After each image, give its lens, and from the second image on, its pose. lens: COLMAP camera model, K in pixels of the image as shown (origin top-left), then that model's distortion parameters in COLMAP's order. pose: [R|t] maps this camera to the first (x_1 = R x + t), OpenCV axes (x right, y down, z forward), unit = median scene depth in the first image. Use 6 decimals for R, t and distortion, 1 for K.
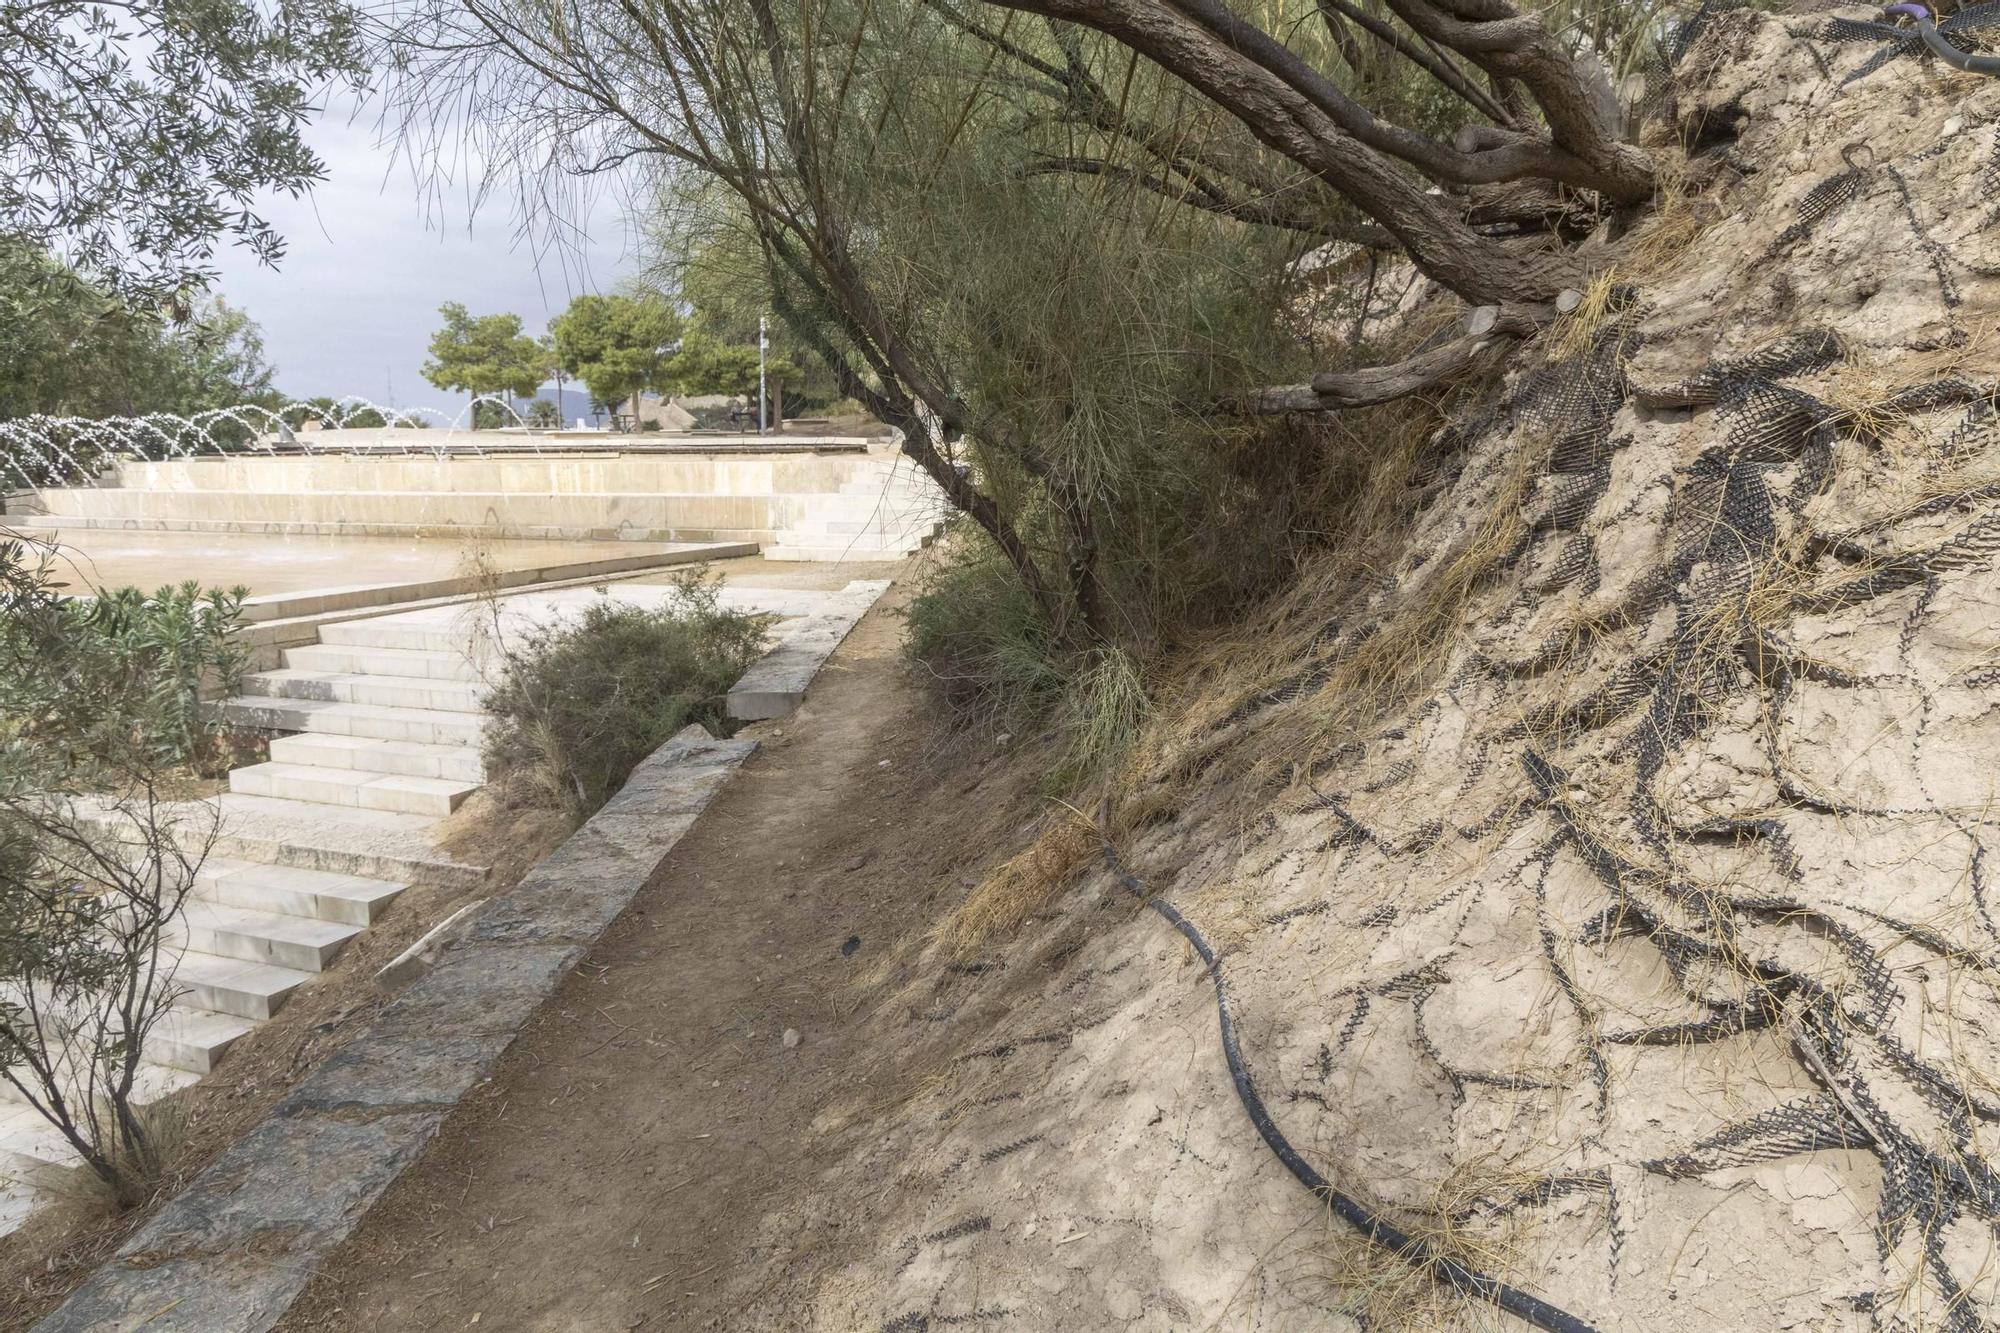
lens RADIAL K [[1392.4, 0, 1000.0], [0, 1392.4, 666.5], [0, 0, 1]] dist [0.003627, 0.005483]
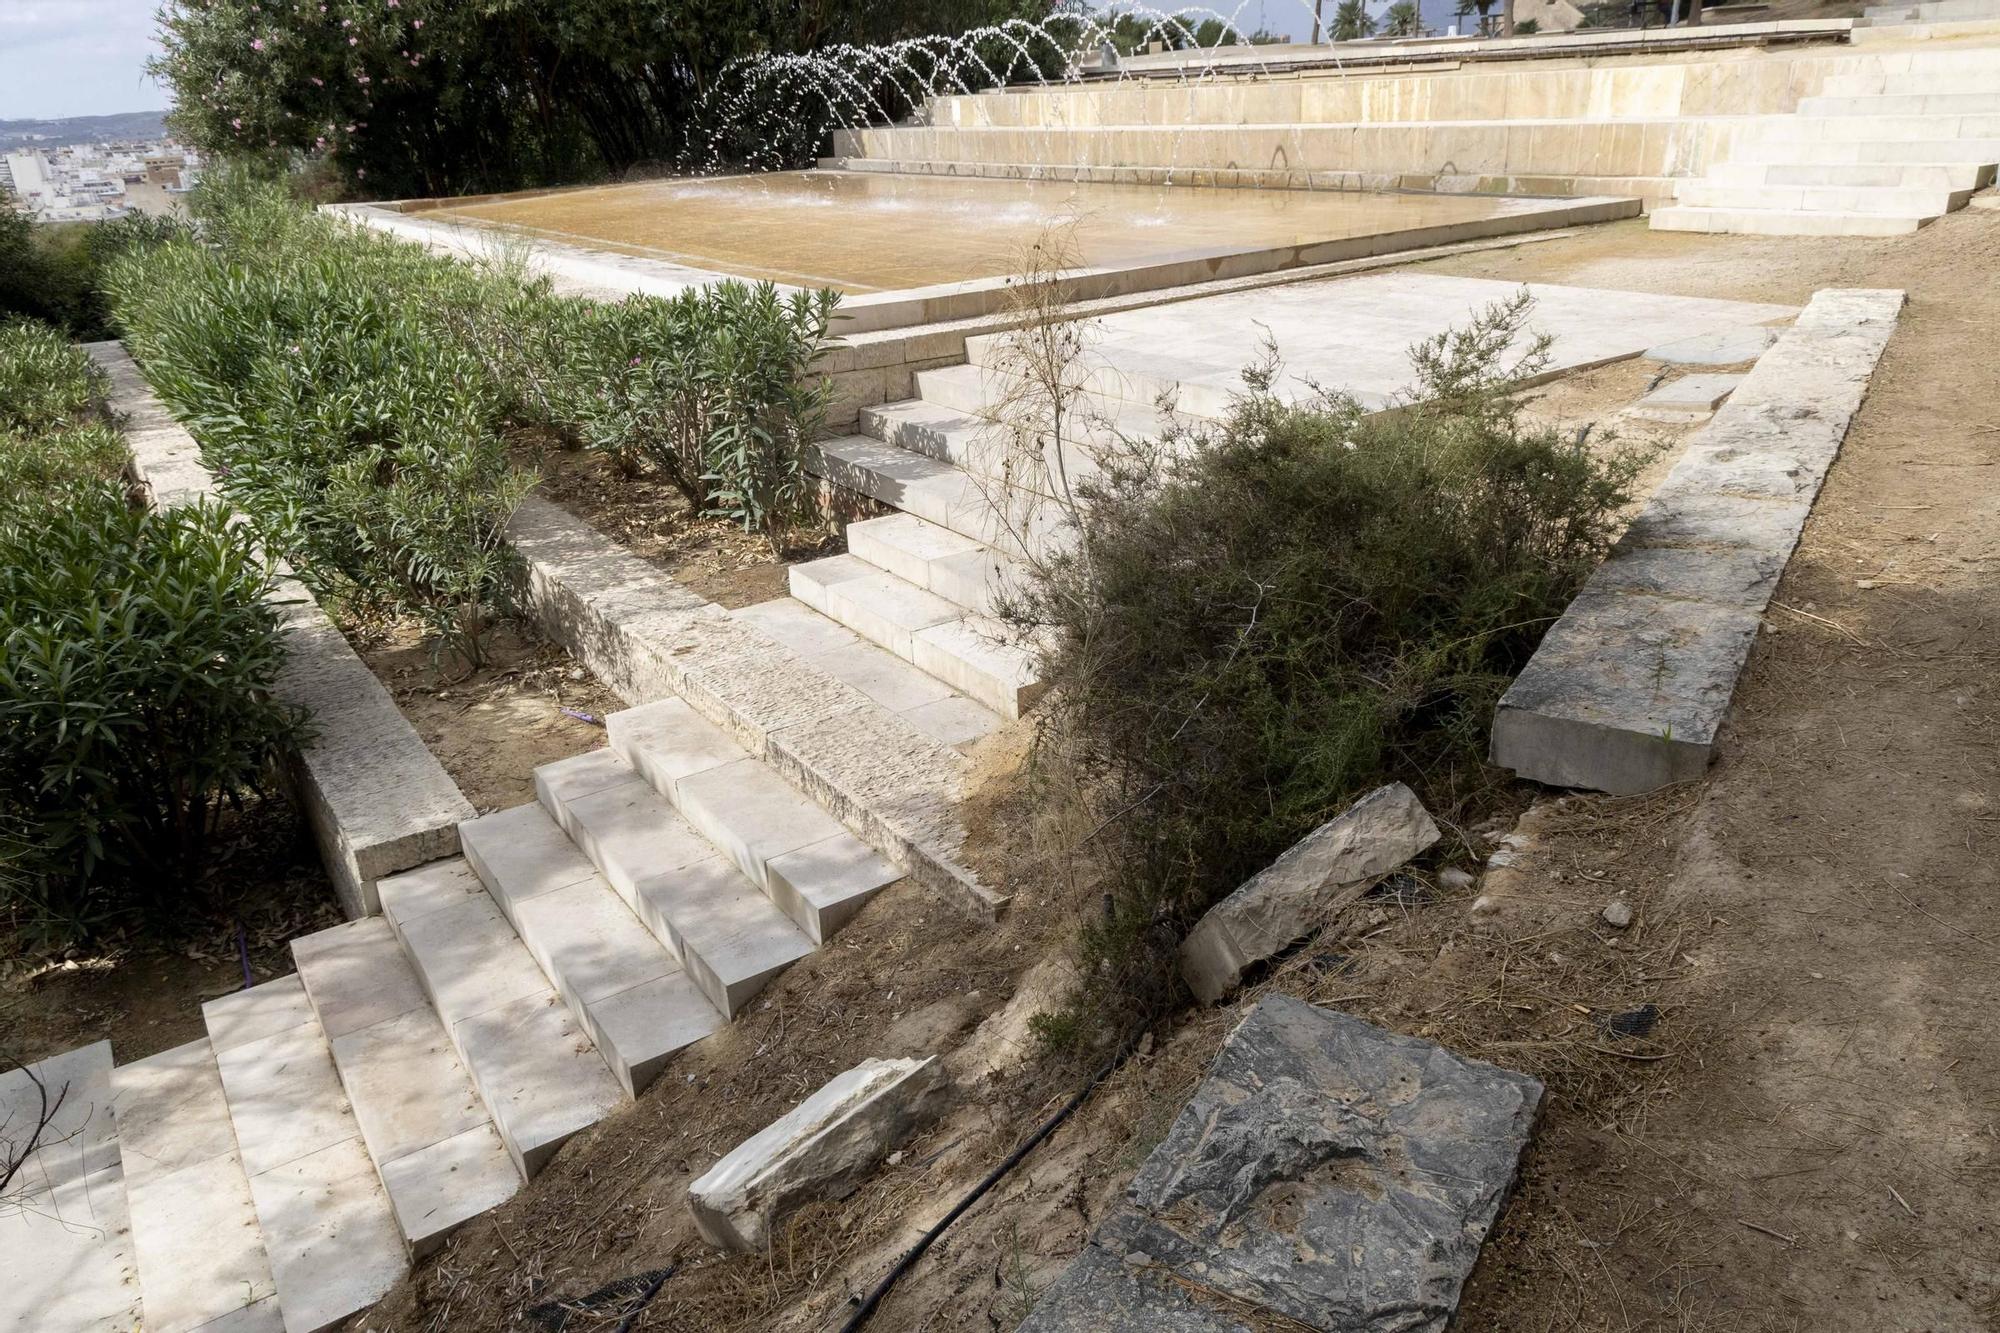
lens RADIAL K [[1392.4, 0, 1000.0], [0, 1392.4, 666.5], [0, 0, 1]] dist [0.003627, 0.005483]
pose [[0.836502, 0.179347, -0.517783, -0.050285], [-0.043574, 0.963701, 0.263406, -0.038871], [0.546228, -0.197778, 0.813953, 0.272802]]
